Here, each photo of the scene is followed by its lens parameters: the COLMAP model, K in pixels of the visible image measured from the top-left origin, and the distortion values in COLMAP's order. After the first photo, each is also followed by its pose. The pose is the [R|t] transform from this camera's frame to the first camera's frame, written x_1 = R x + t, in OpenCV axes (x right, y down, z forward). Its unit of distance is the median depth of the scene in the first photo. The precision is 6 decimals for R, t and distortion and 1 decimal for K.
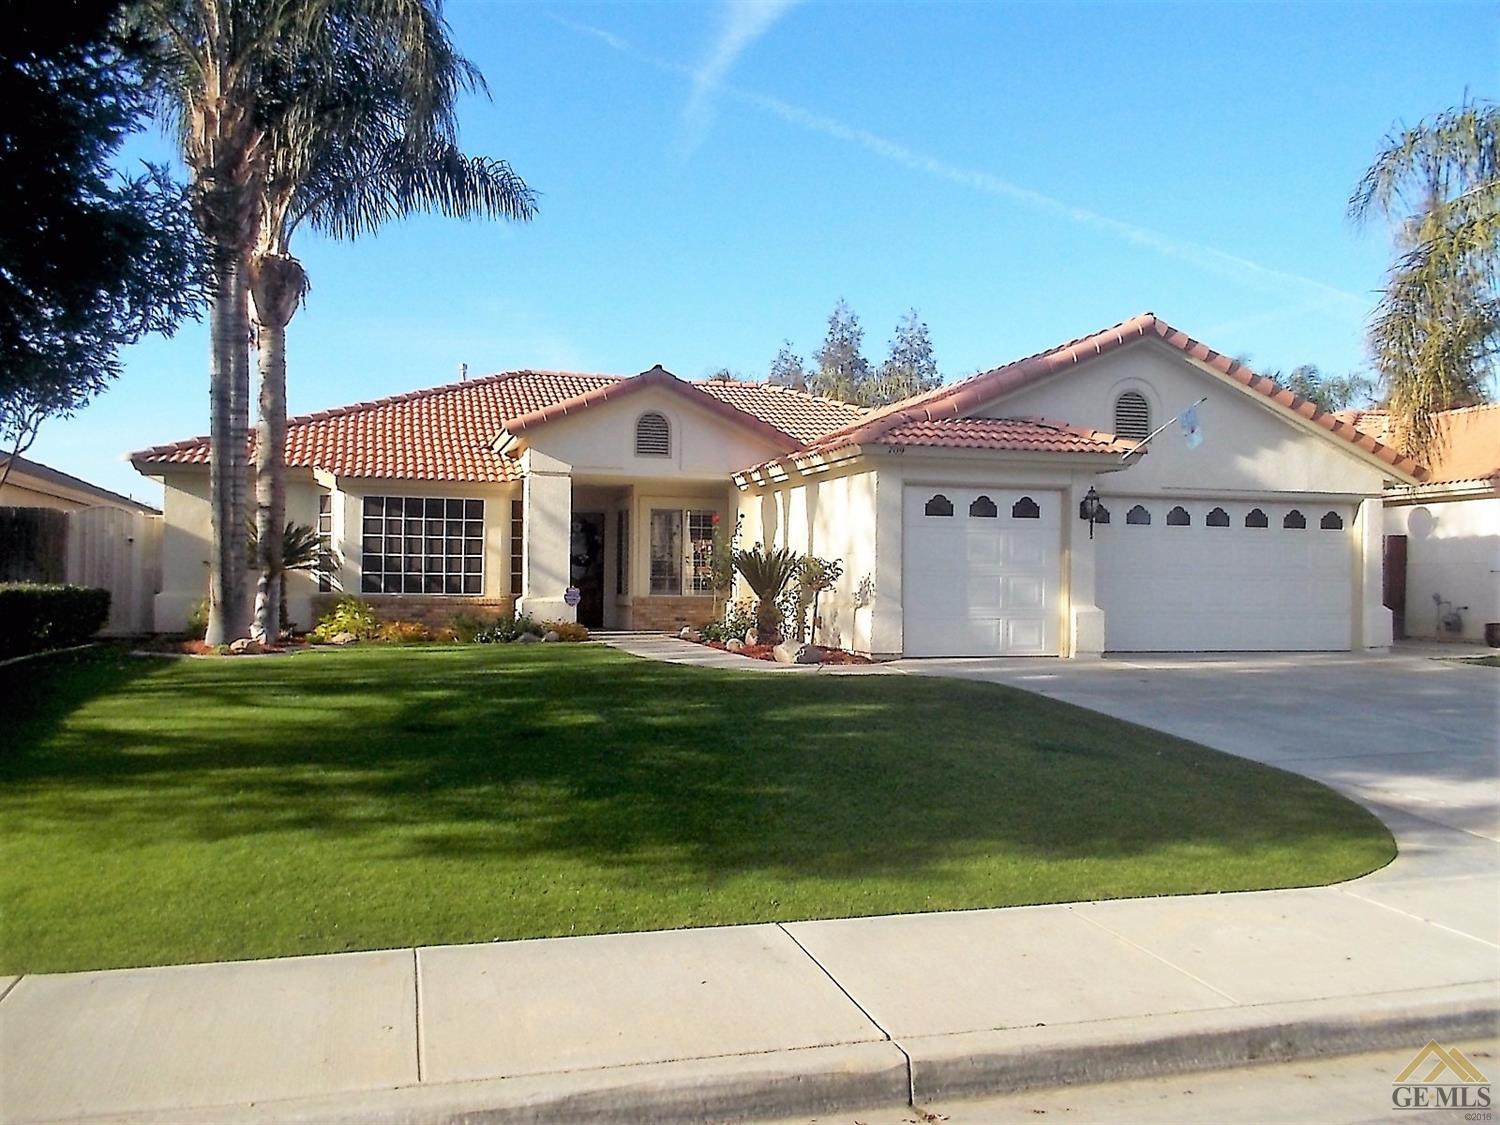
lens RADIAL K [[1305.8, 0, 752.4], [0, 1305.8, 560.8], [0, 0, 1]] dist [0.072853, -0.111743]
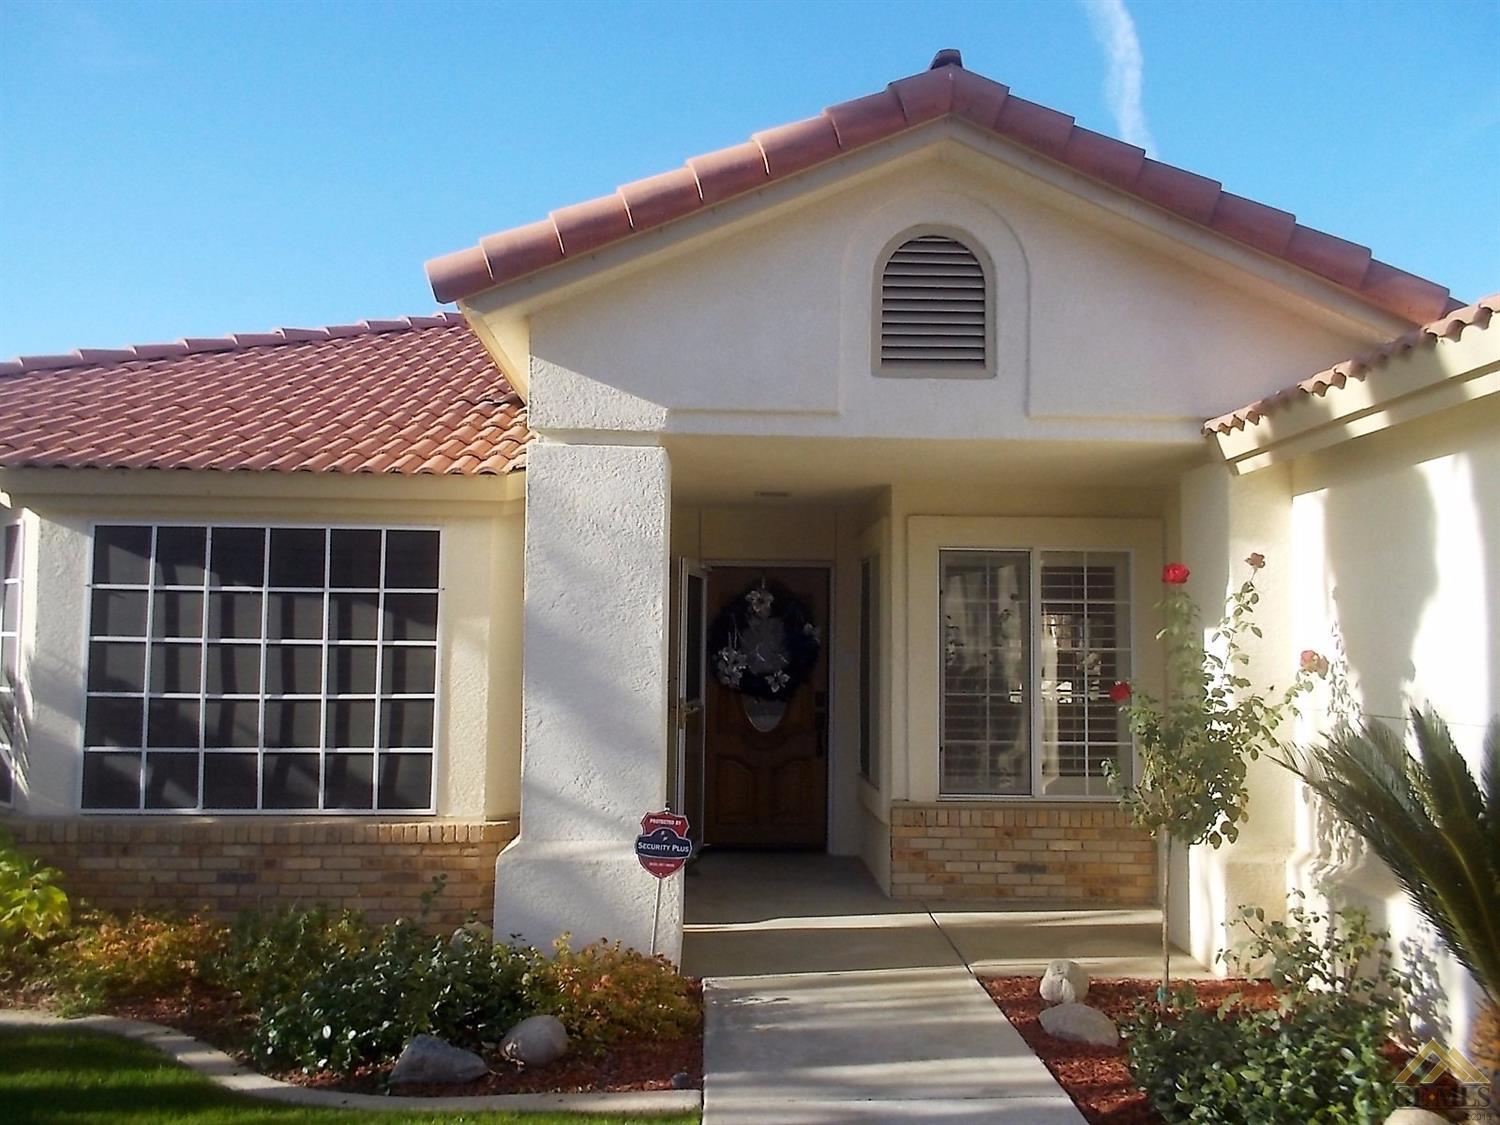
lens RADIAL K [[1305.8, 0, 756.9], [0, 1305.8, 561.8], [0, 0, 1]] dist [0.072853, -0.111743]
pose [[0.971866, -0.017408, -0.234889, -0.045722], [0.005480, 0.998666, -0.051338, -0.020539], [0.235469, 0.048607, 0.970666, 0.694293]]
